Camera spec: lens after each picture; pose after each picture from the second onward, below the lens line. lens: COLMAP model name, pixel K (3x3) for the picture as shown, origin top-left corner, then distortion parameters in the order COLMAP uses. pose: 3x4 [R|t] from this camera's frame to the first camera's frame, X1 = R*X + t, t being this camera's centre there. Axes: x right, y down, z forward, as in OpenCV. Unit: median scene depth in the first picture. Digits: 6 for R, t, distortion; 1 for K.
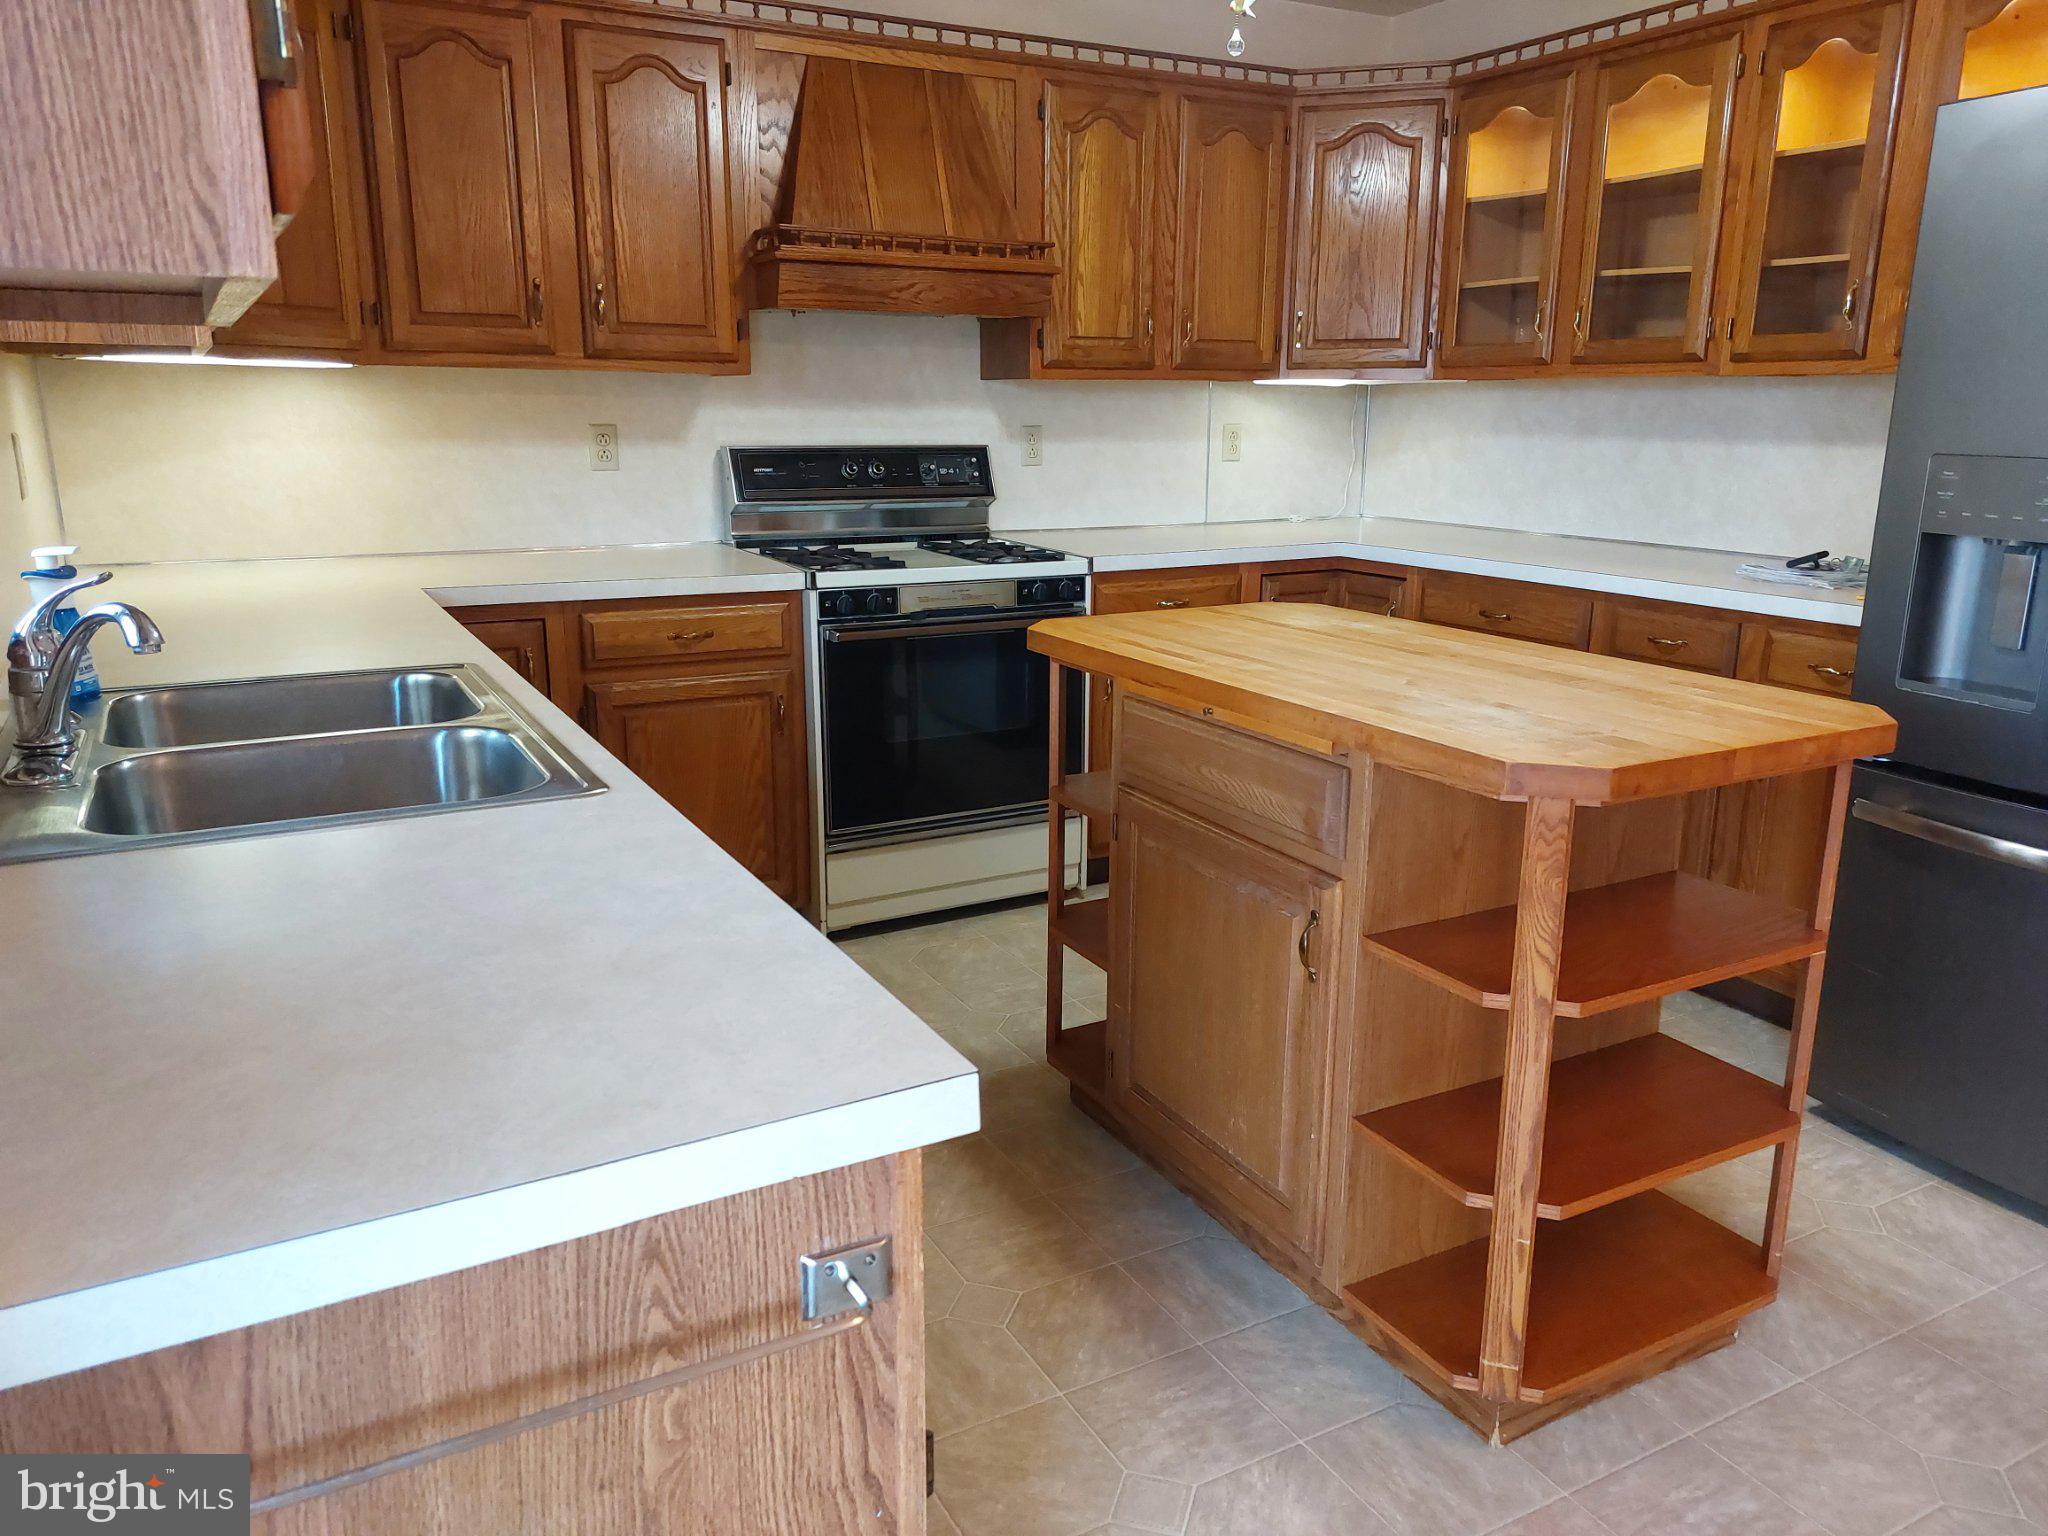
lens RADIAL K [[1479.5, 0, 1024.0], [0, 1479.5, 768.0], [0, 0, 1]] dist [0.071136, -0.086564]
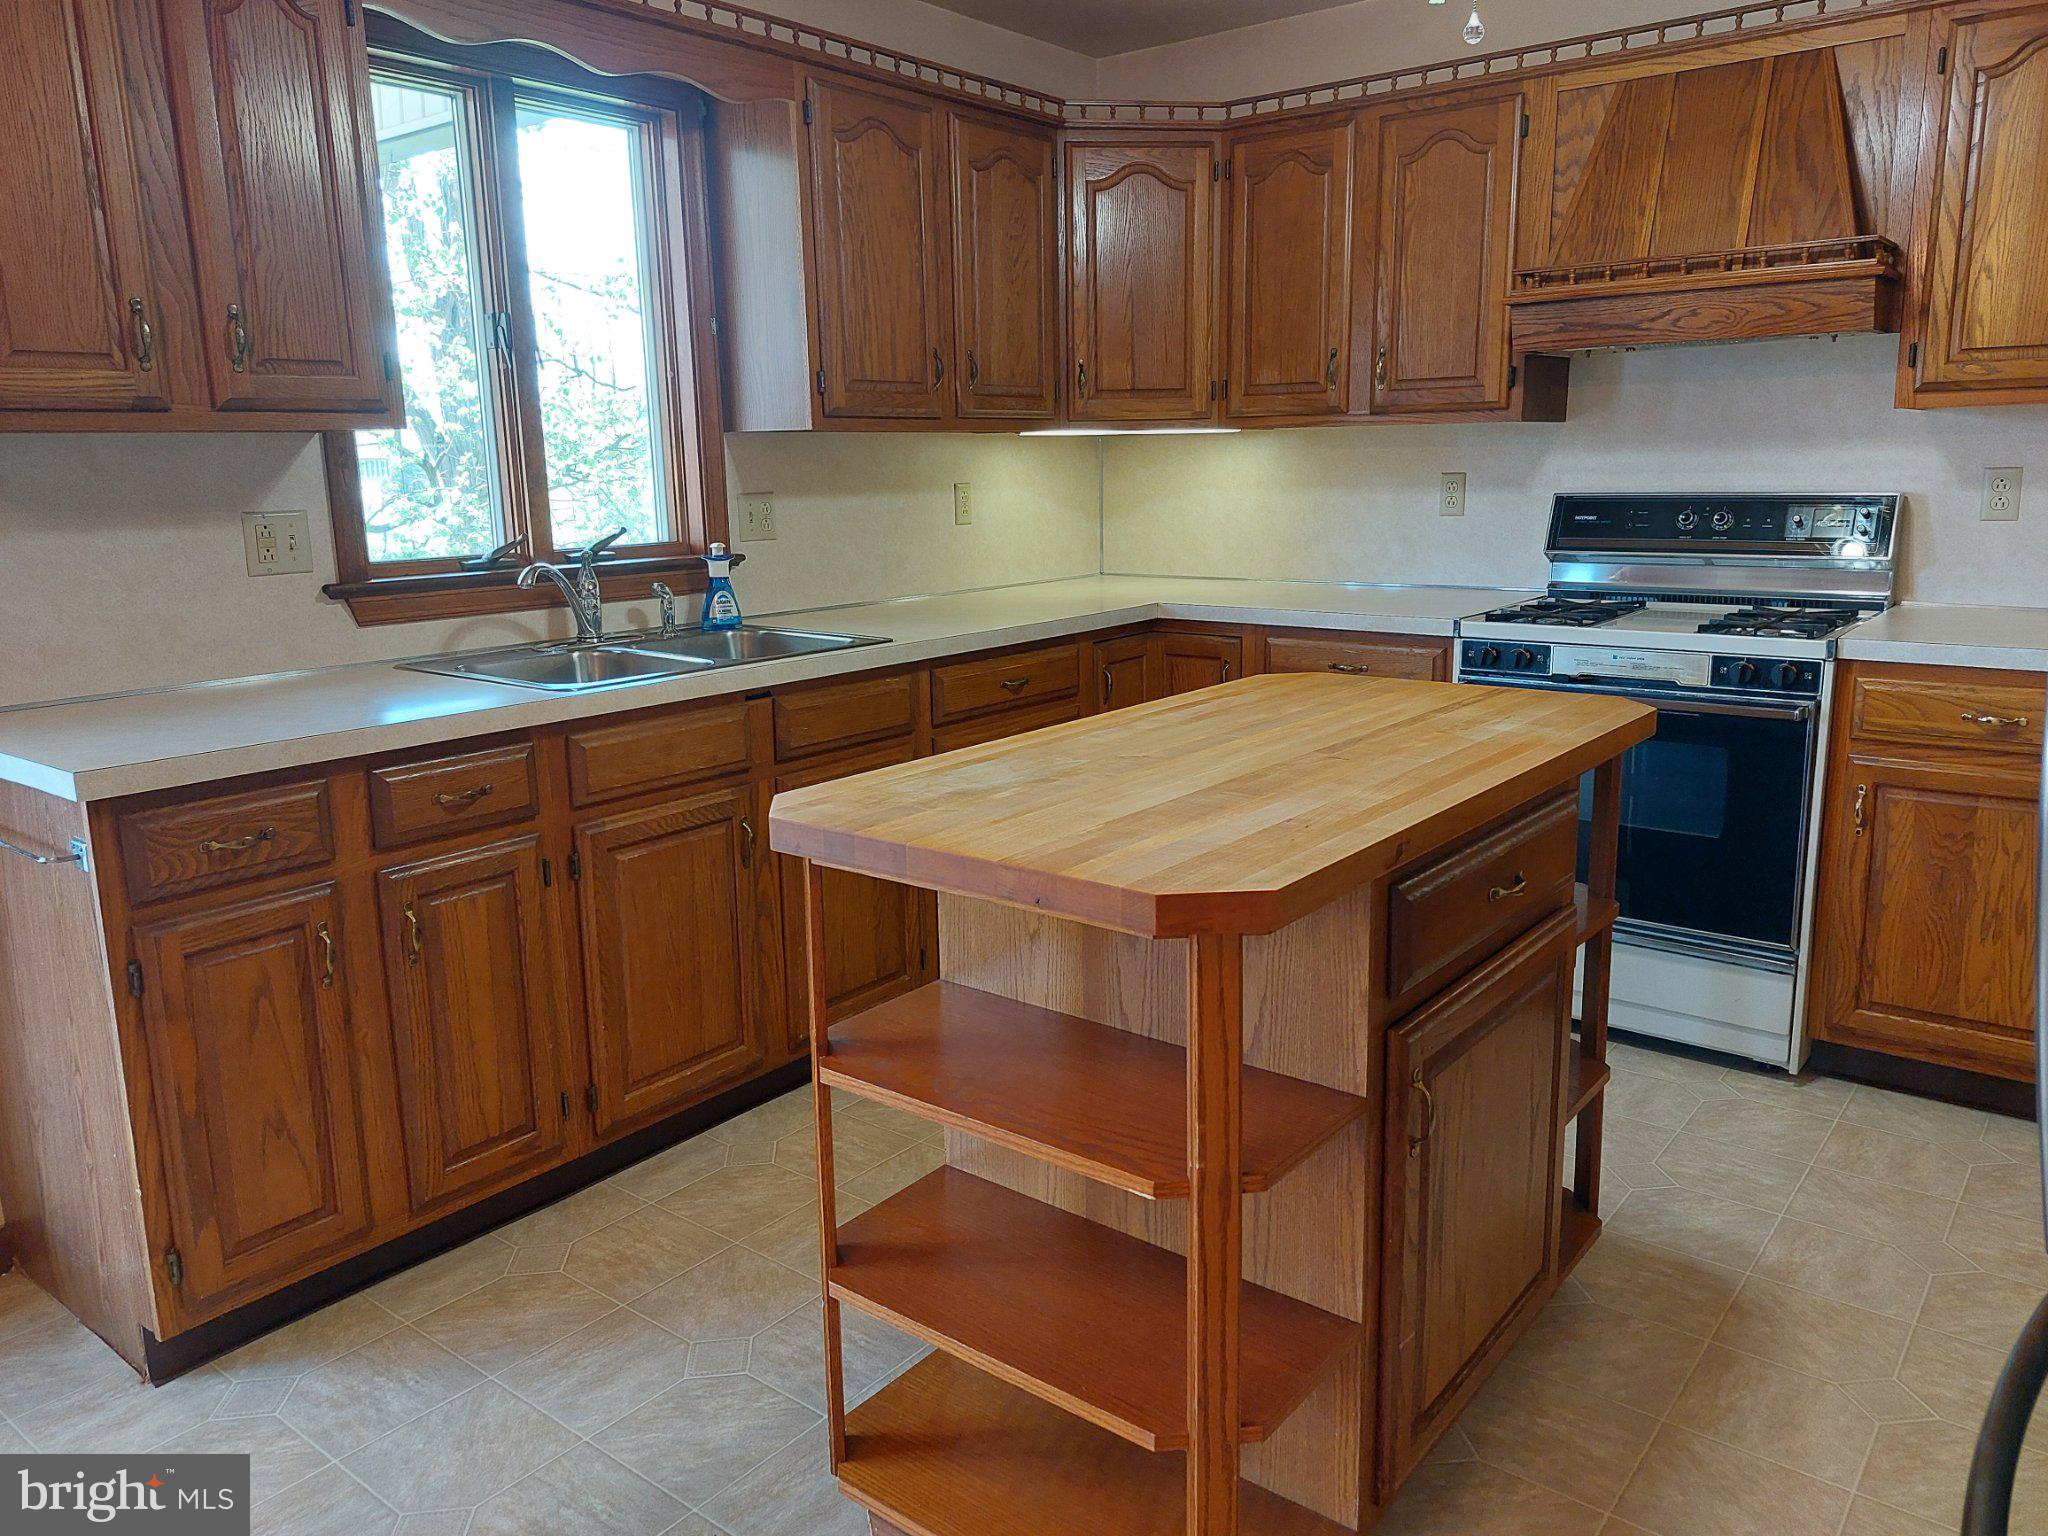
lens RADIAL K [[1479.5, 0, 1024.0], [0, 1479.5, 768.0], [0, 0, 1]] dist [0.071136, -0.086564]
pose [[0.381611, 0.176374, -0.907340, 0.638073], [-0.203815, 0.973521, 0.103518, -0.076600], [0.901572, 0.145426, 0.407454, 0.337400]]
